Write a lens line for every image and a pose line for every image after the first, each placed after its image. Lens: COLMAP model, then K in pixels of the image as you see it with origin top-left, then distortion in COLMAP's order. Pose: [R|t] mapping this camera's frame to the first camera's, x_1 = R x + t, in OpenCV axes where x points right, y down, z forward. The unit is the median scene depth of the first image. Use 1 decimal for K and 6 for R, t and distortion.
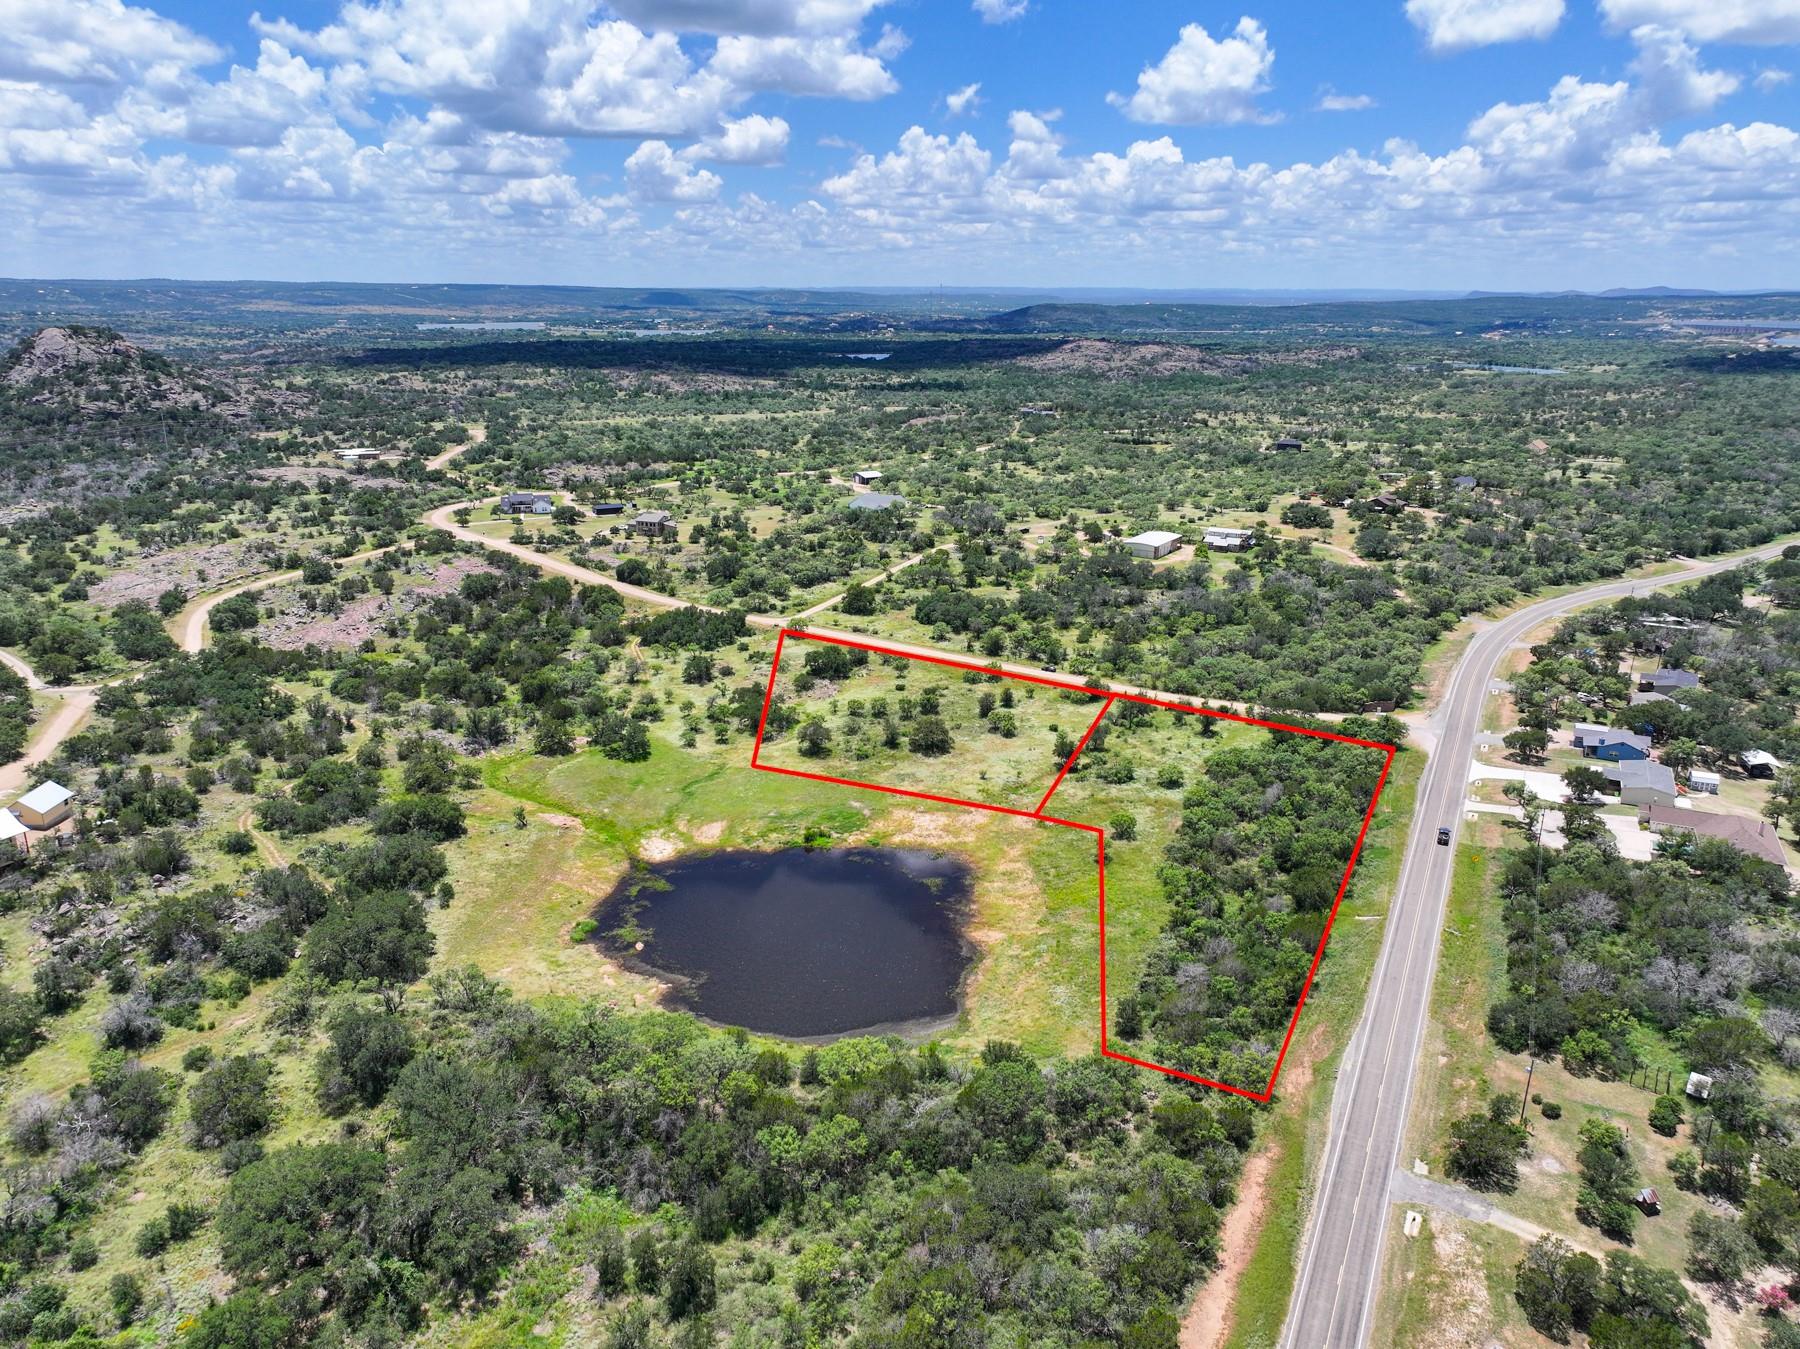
lens RADIAL K [[1256.5, 0, 906.7], [0, 1256.5, 672.8], [0, 0, 1]] dist [-0.002893, 0.020999]
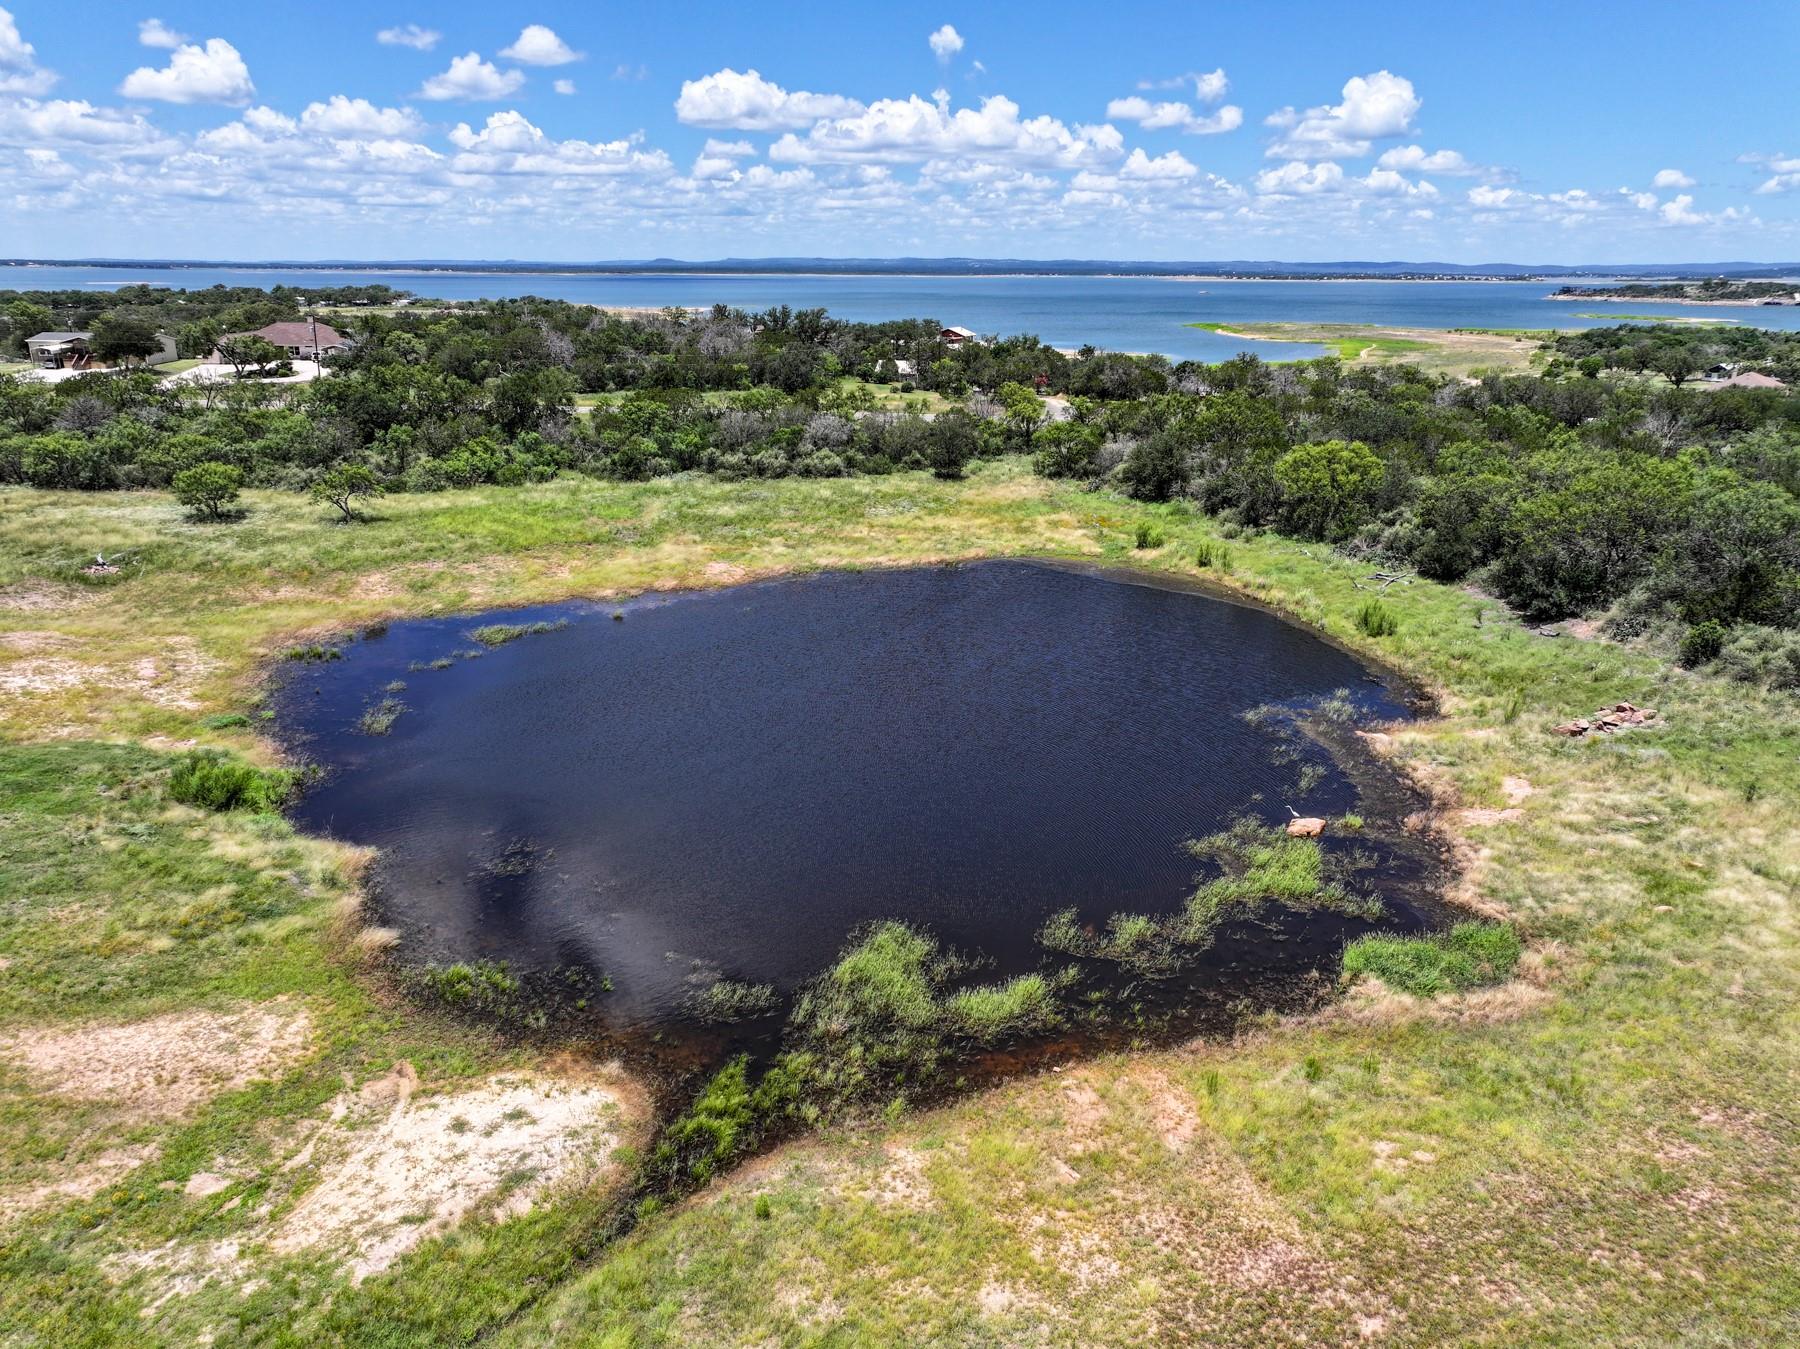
lens RADIAL K [[1238.4, 0, 909.2], [0, 1238.4, 726.4], [0, 0, 1]] dist [0.004869, 0.003825]
pose [[-0.504109, -0.309854, 0.806142, -0.310081], [0.243038, 0.844805, 0.476694, 0.043064], [-0.828738, 0.436229, -0.350568, 0.952506]]
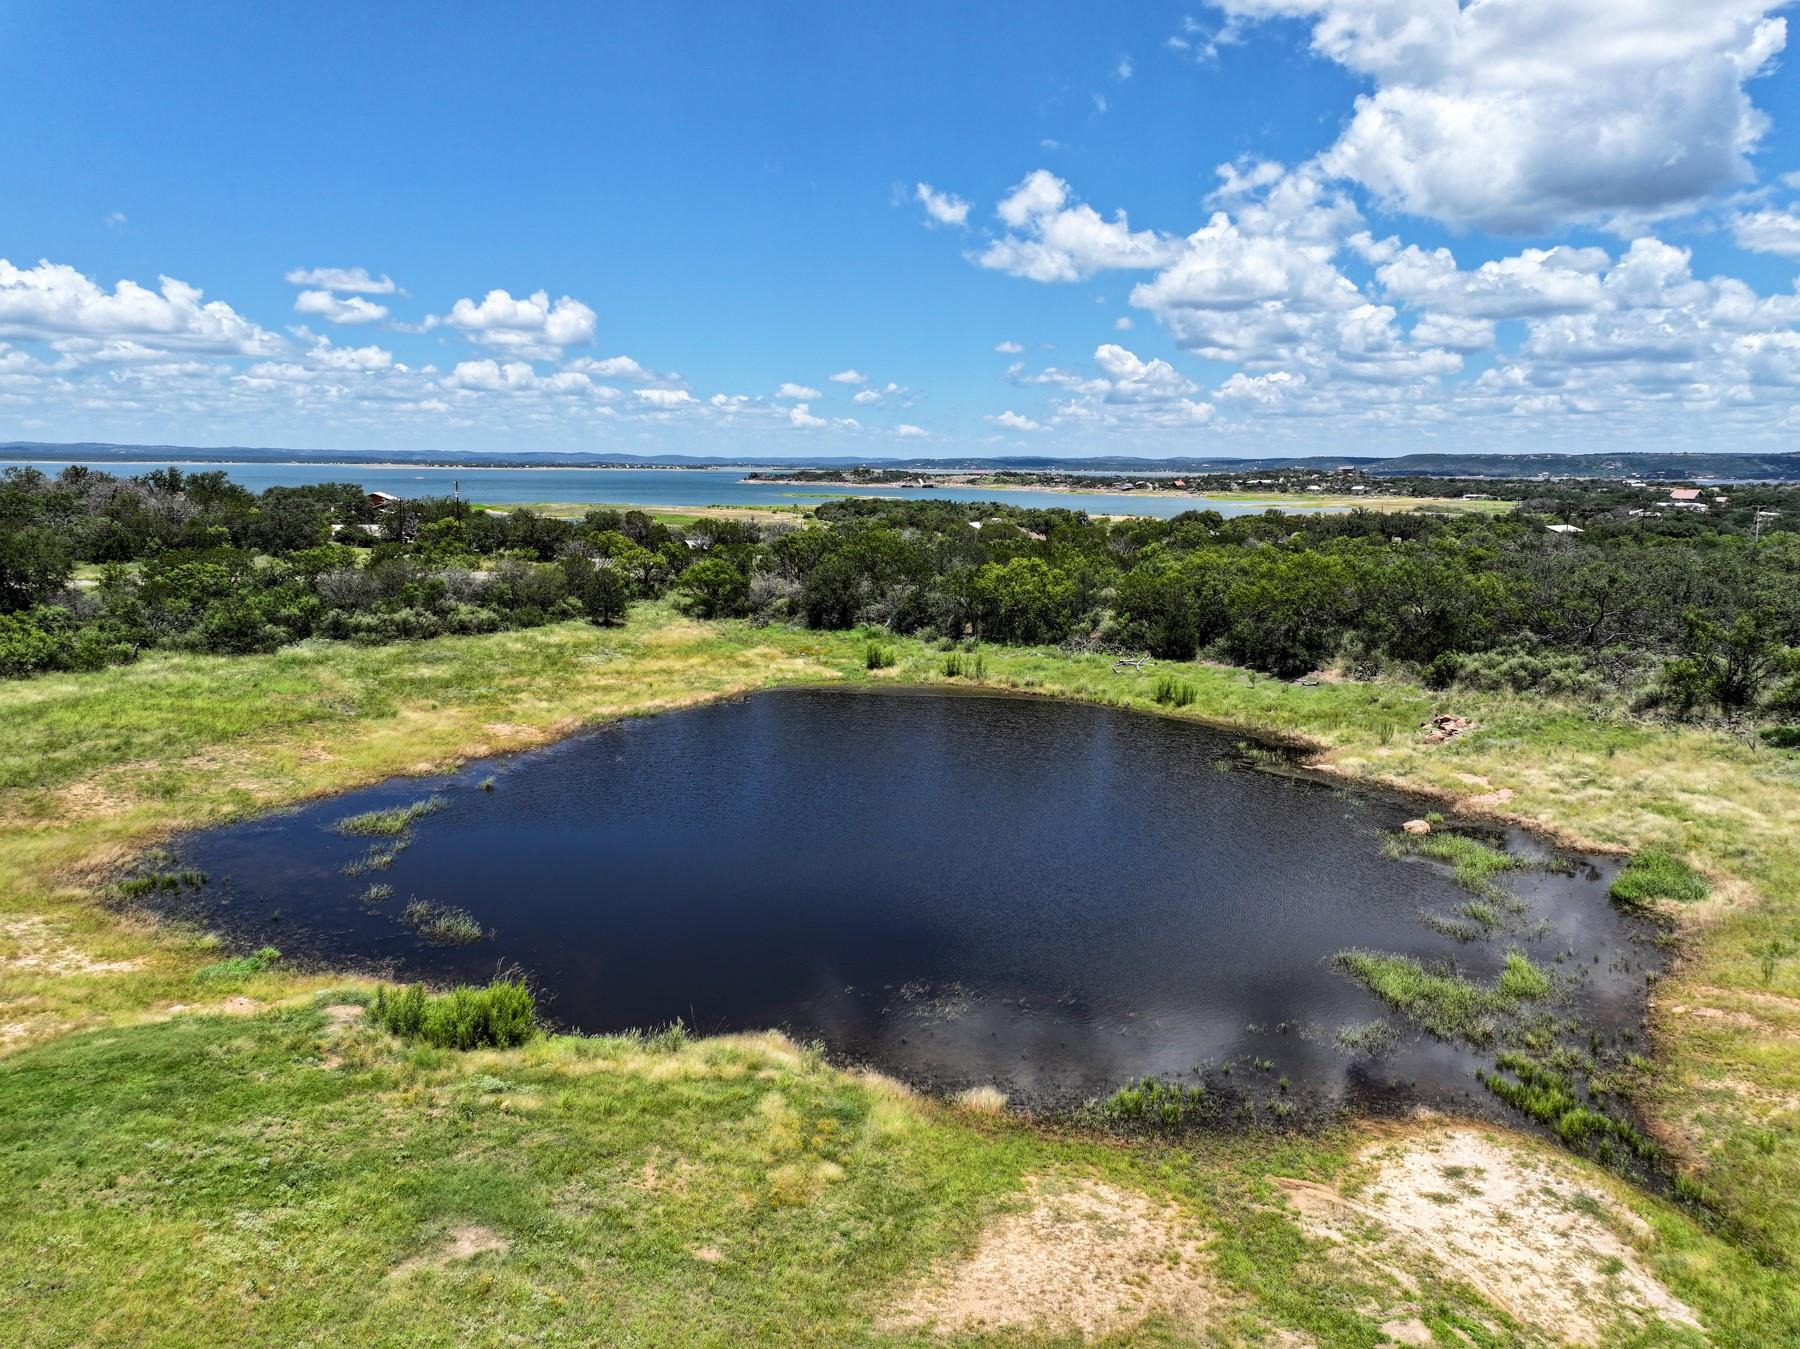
lens RADIAL K [[1255.1, 0, 909.6], [0, 1255.1, 665.3], [0, 0, 1]] dist [-0.000471, 0.020805]
pose [[-0.905890, -0.084242, 0.415050, -0.184402], [0.106534, 0.903178, 0.415837, 0.027490], [-0.409895, 0.420919, -0.809205, 1.068817]]
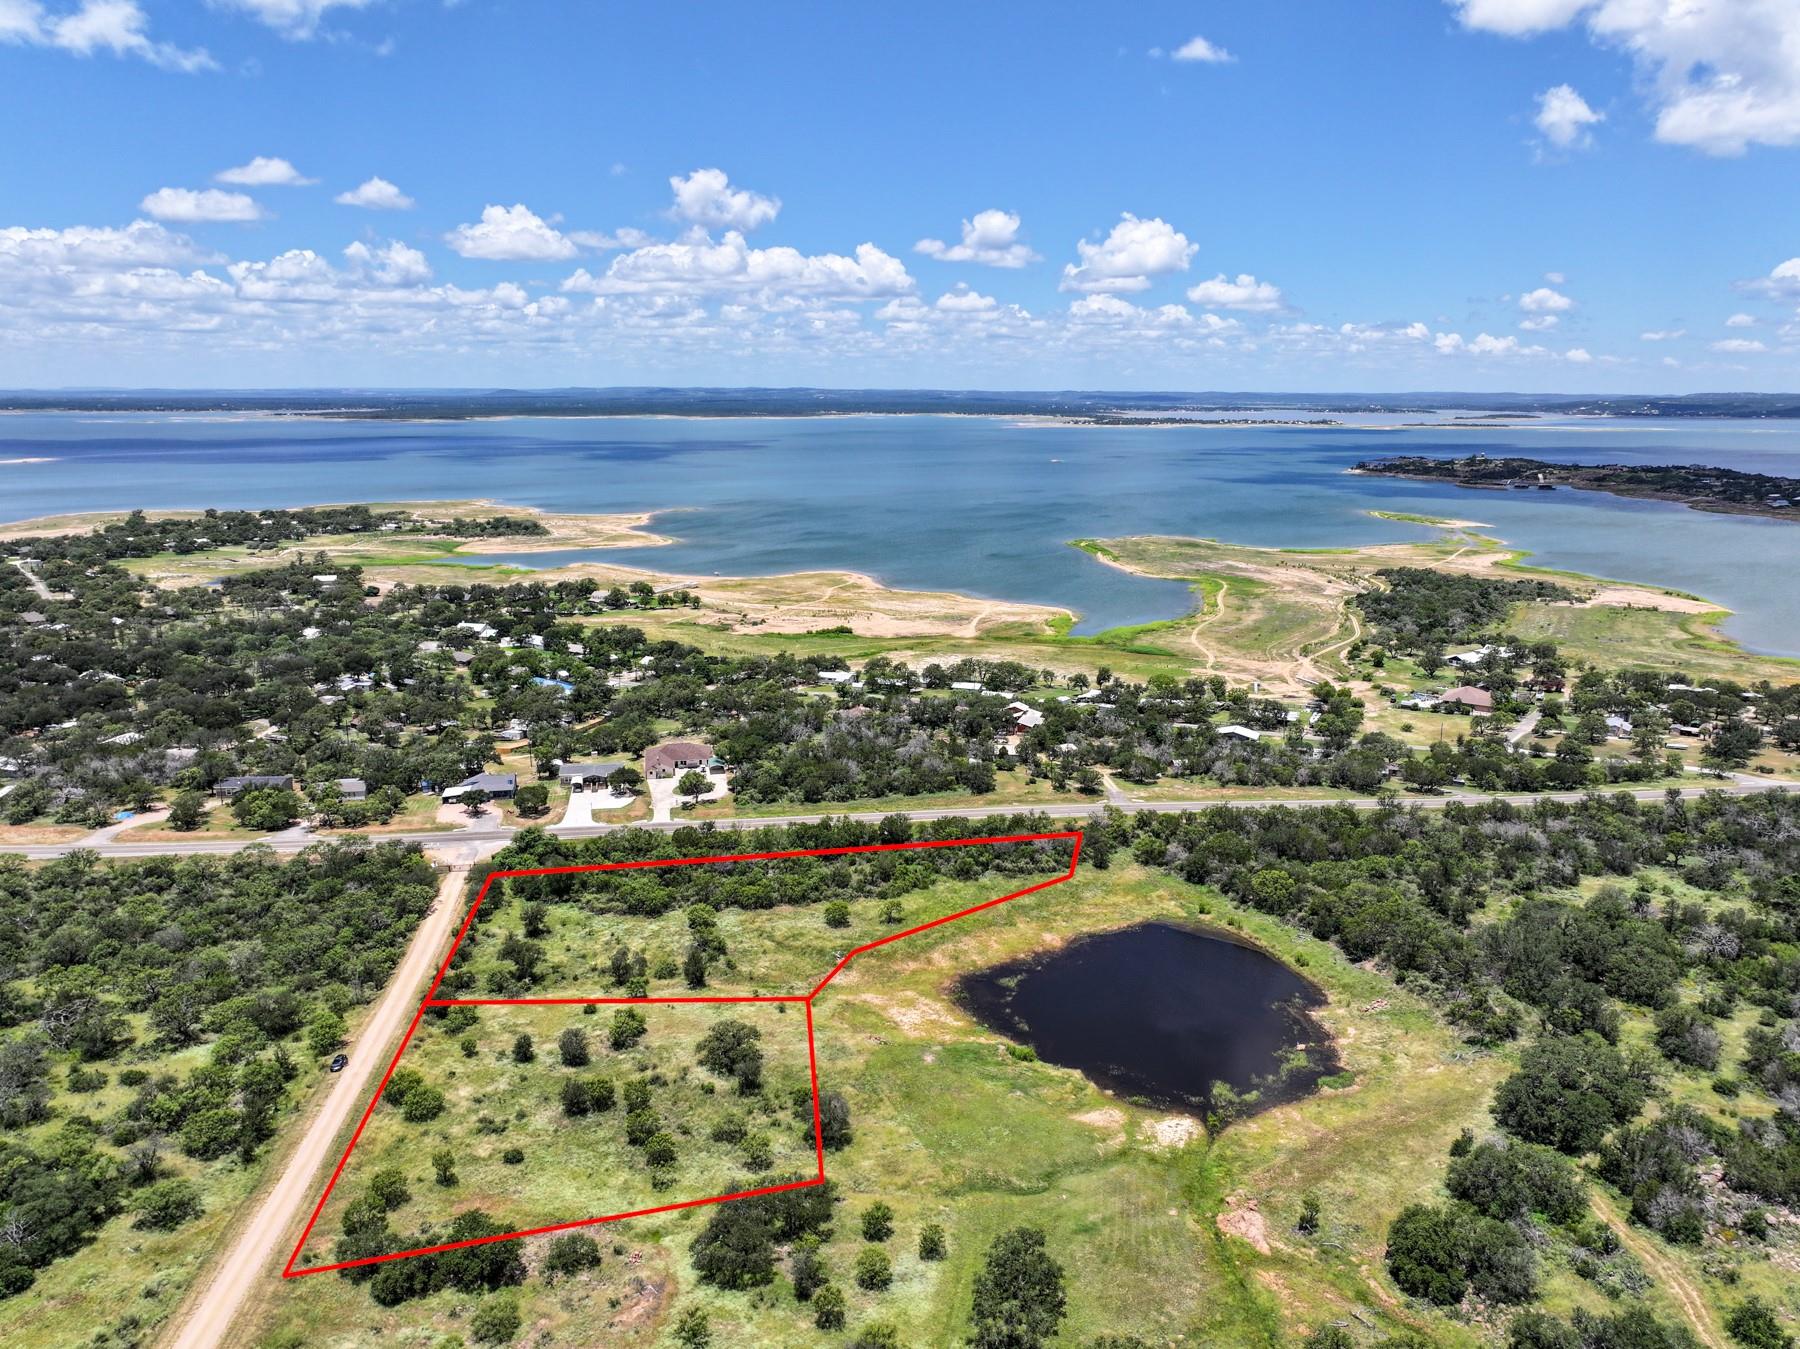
lens RADIAL K [[1256.5, 0, 906.7], [0, 1256.5, 672.8], [0, 0, 1]] dist [-0.002893, 0.020999]
pose [[-0.604990, -0.181576, 0.775253, -0.635068], [0.226832, 0.894002, 0.386404, -0.448061], [-0.763239, 0.409623, -0.499675, 1.360461]]
